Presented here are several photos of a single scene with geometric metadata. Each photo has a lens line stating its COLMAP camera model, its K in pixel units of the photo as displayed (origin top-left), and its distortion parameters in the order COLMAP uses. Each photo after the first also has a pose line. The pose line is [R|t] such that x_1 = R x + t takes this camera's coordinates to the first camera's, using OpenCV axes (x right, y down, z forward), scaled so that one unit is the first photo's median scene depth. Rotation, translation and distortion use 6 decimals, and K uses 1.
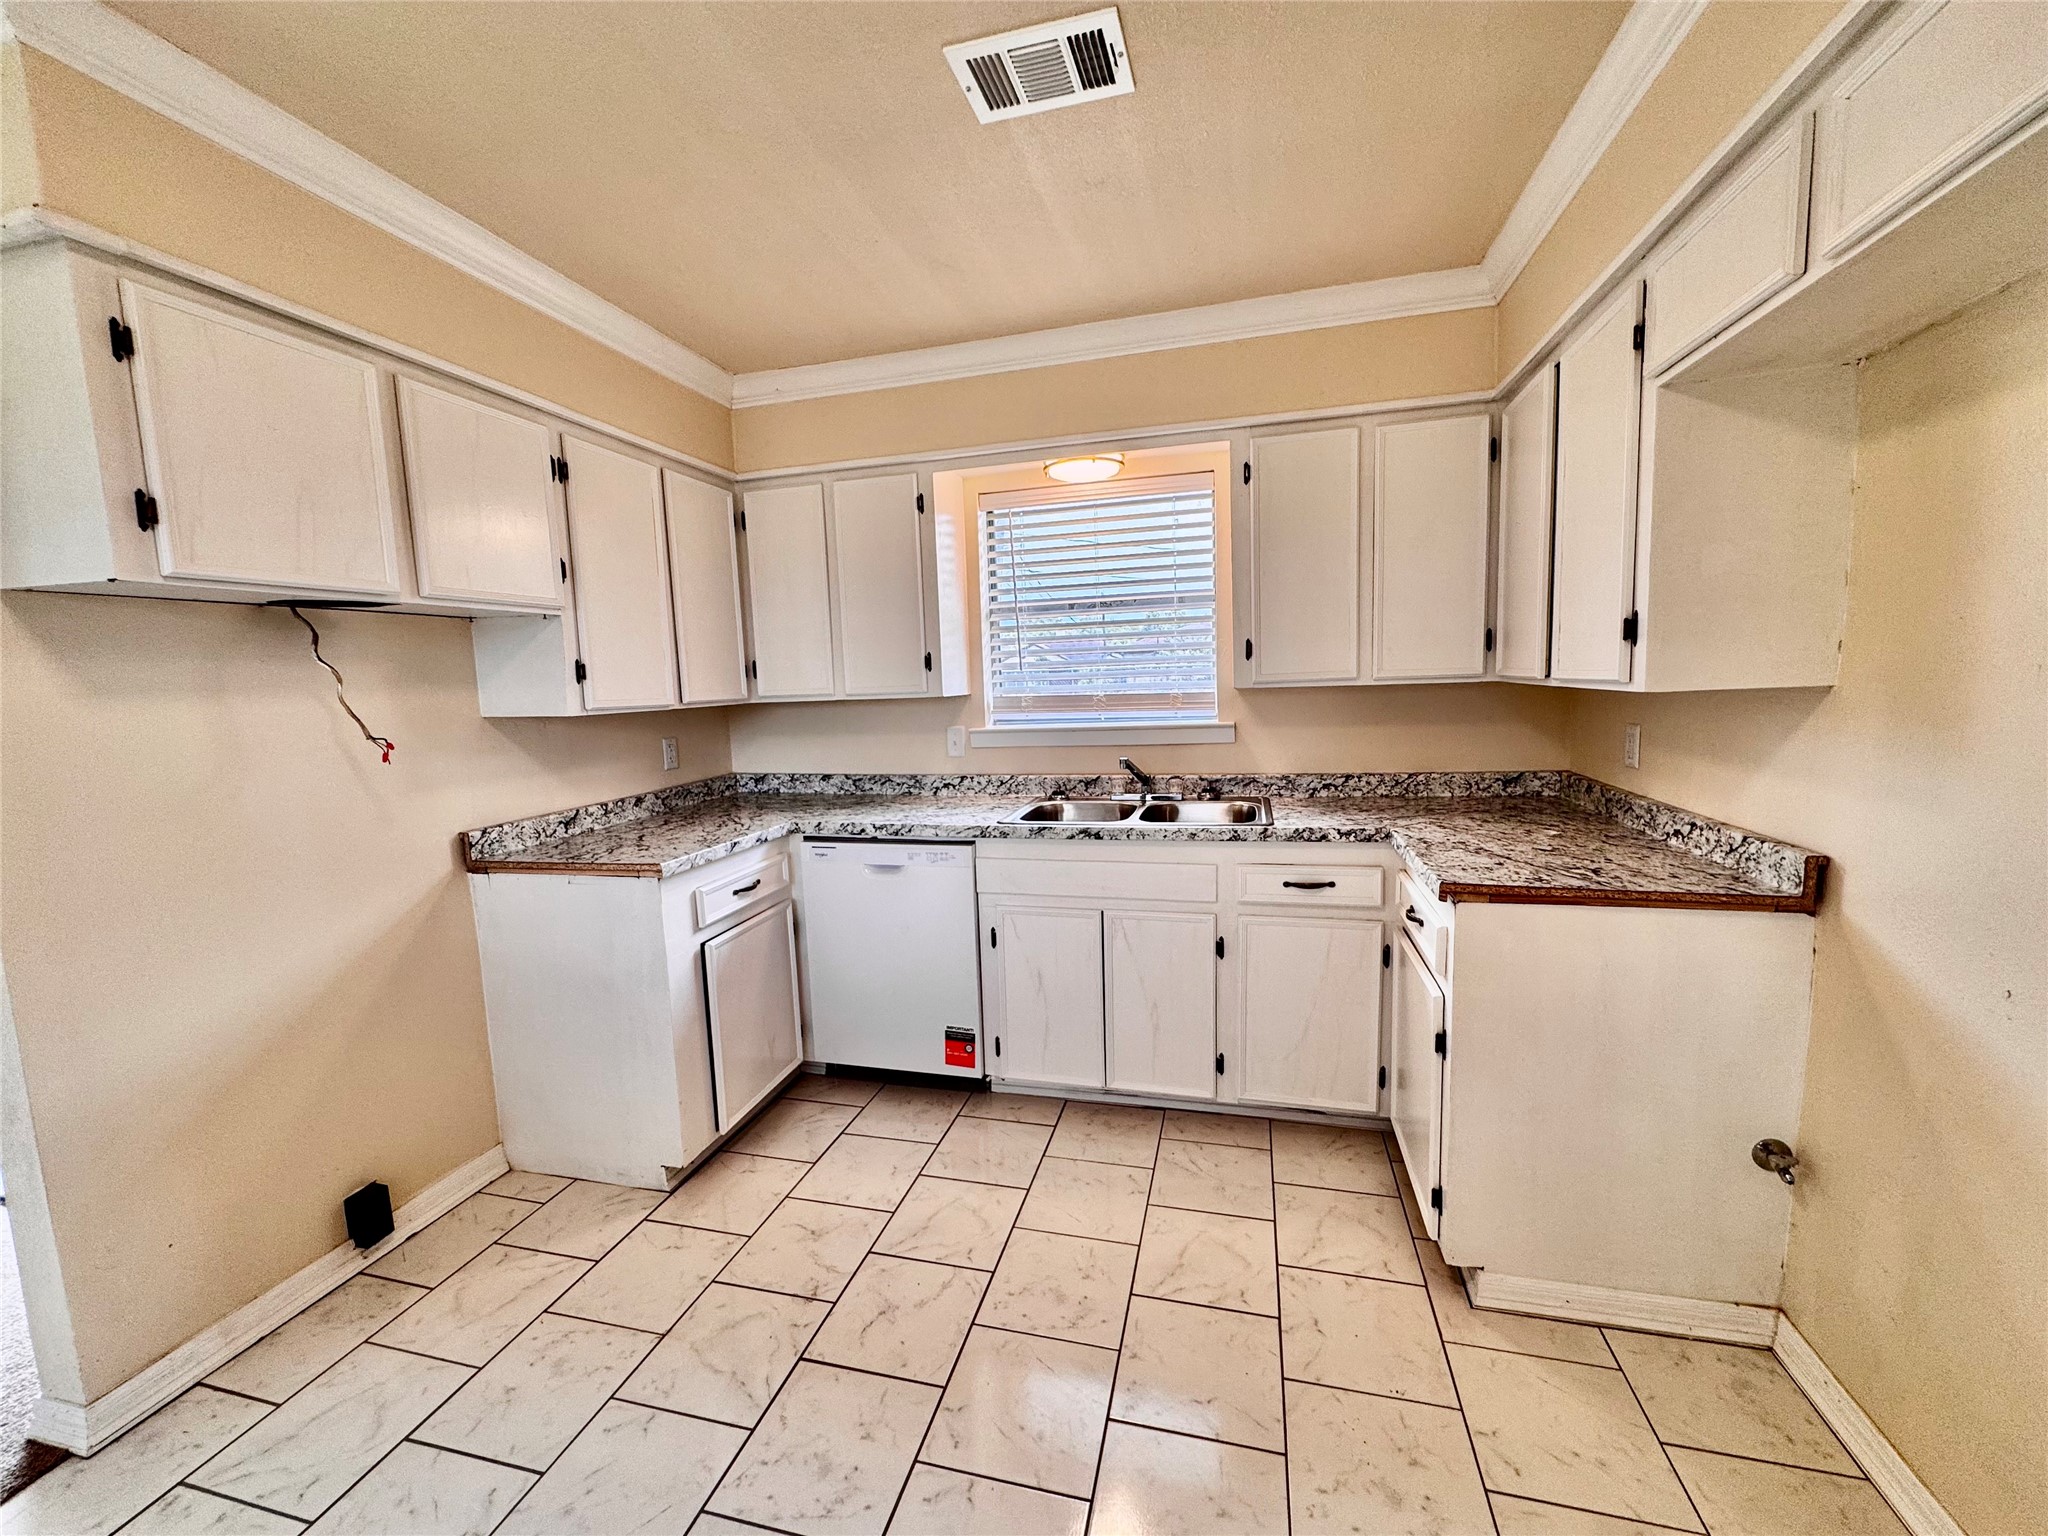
lens RADIAL K [[817.2, 0, 1026.4], [0, 817.2, 768.1], [0, 0, 1]] dist [-0.002700, 0.000559]
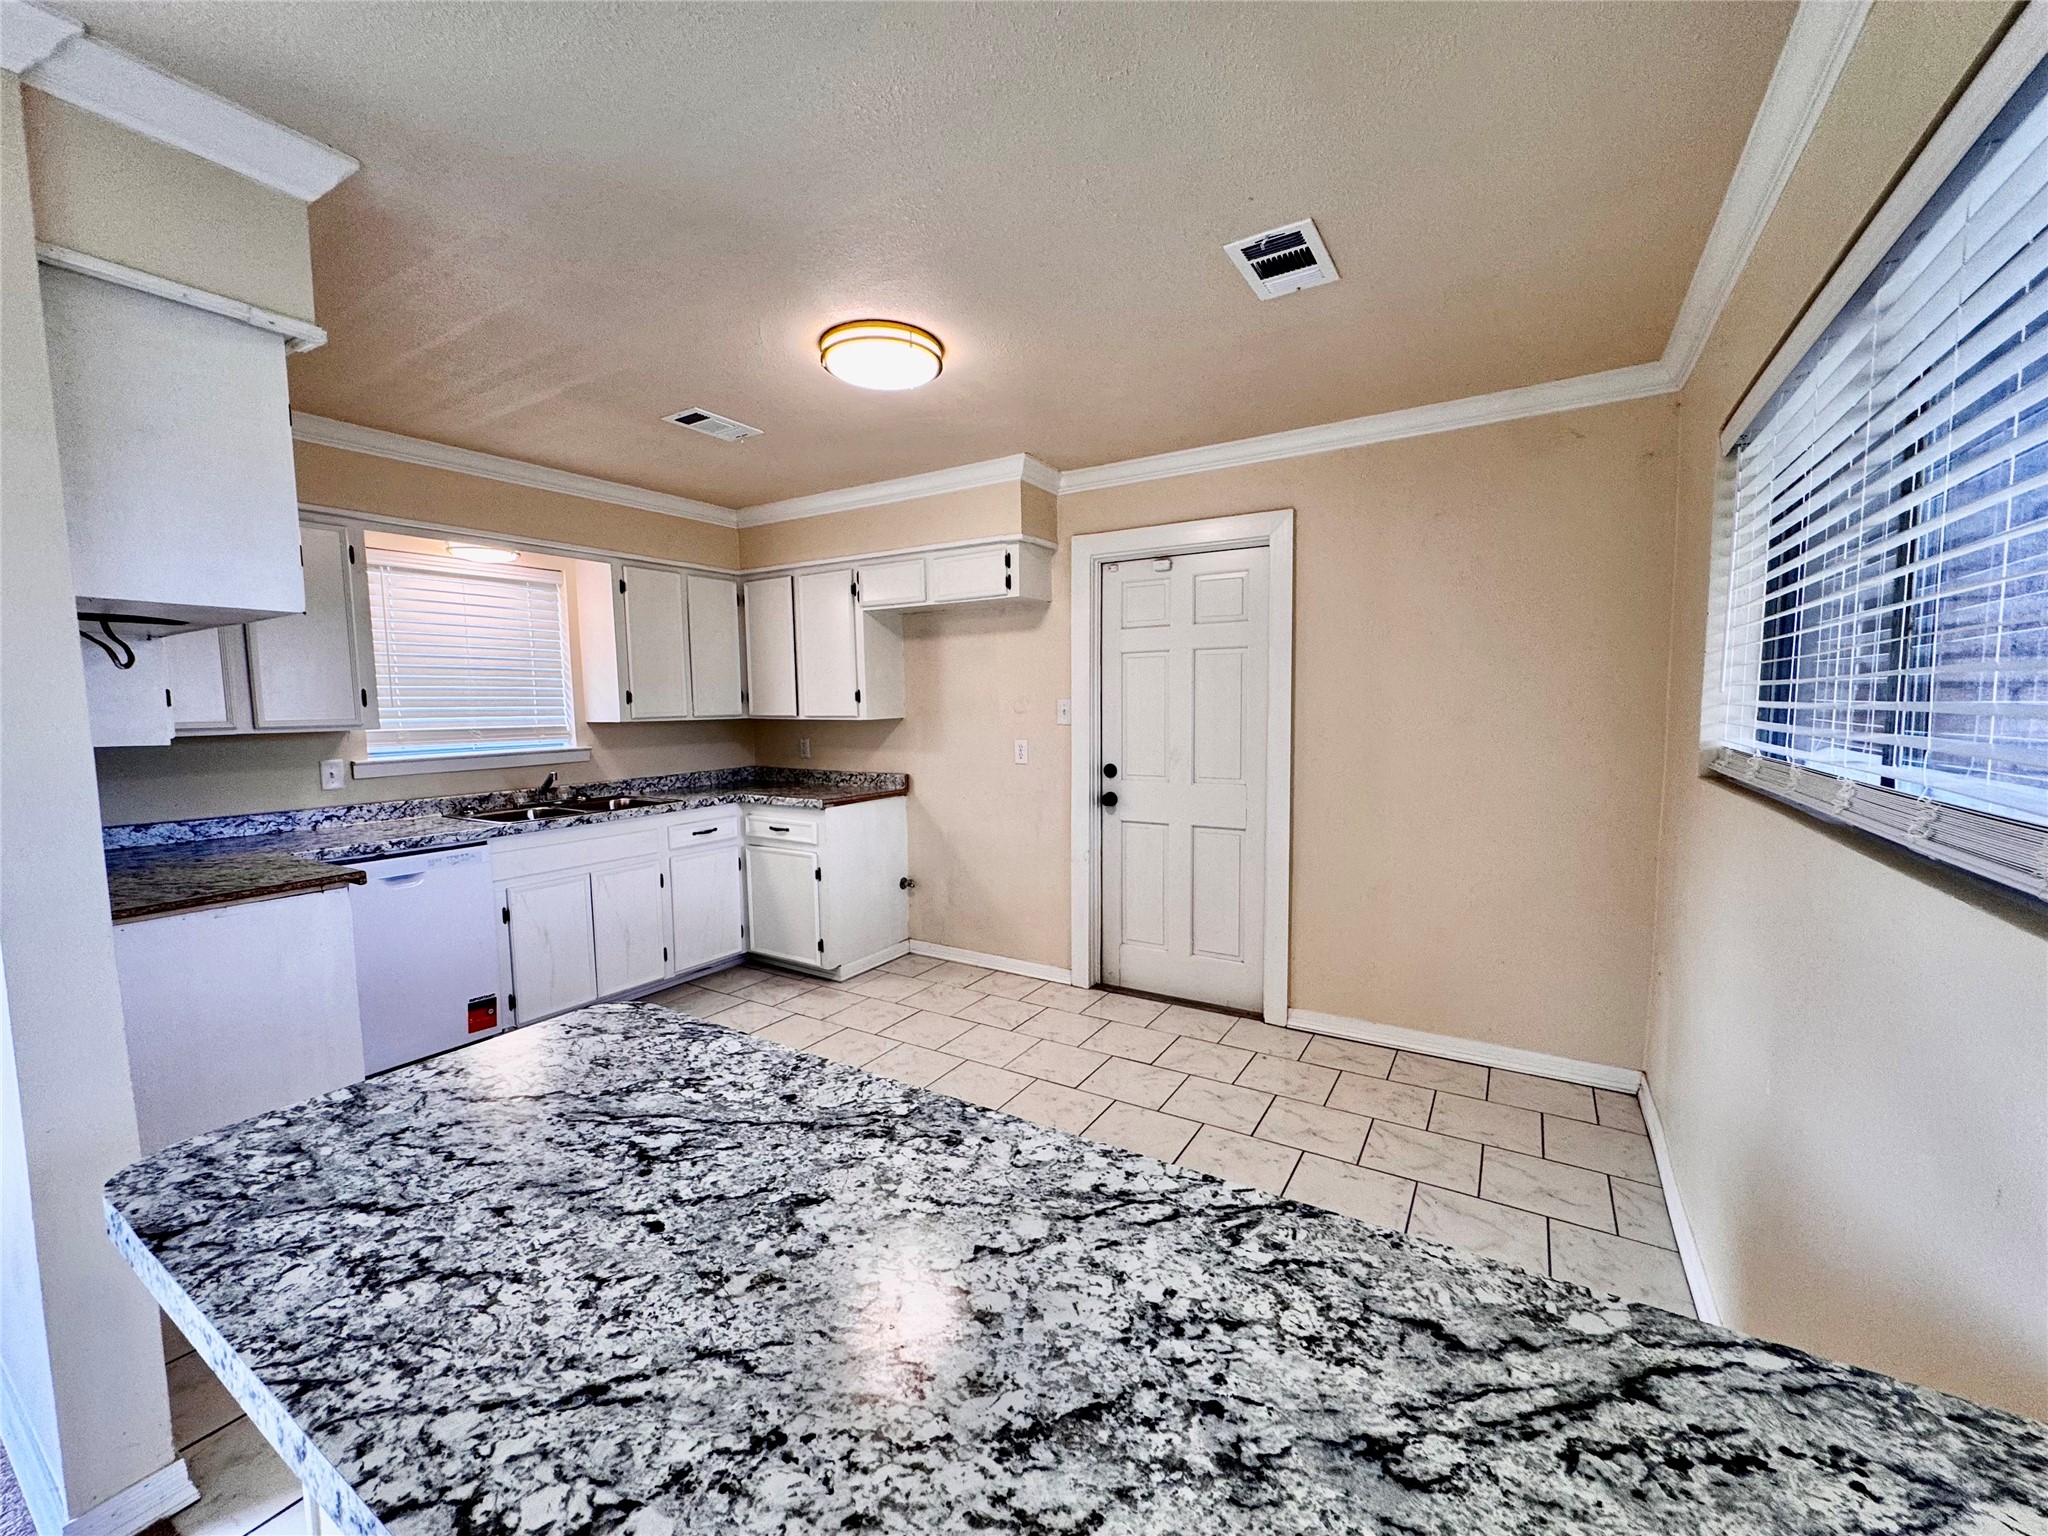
lens RADIAL K [[817.2, 0, 1025.5], [0, 817.2, 772.2], [0, 0, 1]] dist [-0.002700, 0.000559]
pose [[0.289028, -0.052015, 0.955906, -1.035776], [0.108500, 0.993869, 0.021274, 0.047773], [-0.951152, 0.097567, 0.292900, -0.170772]]
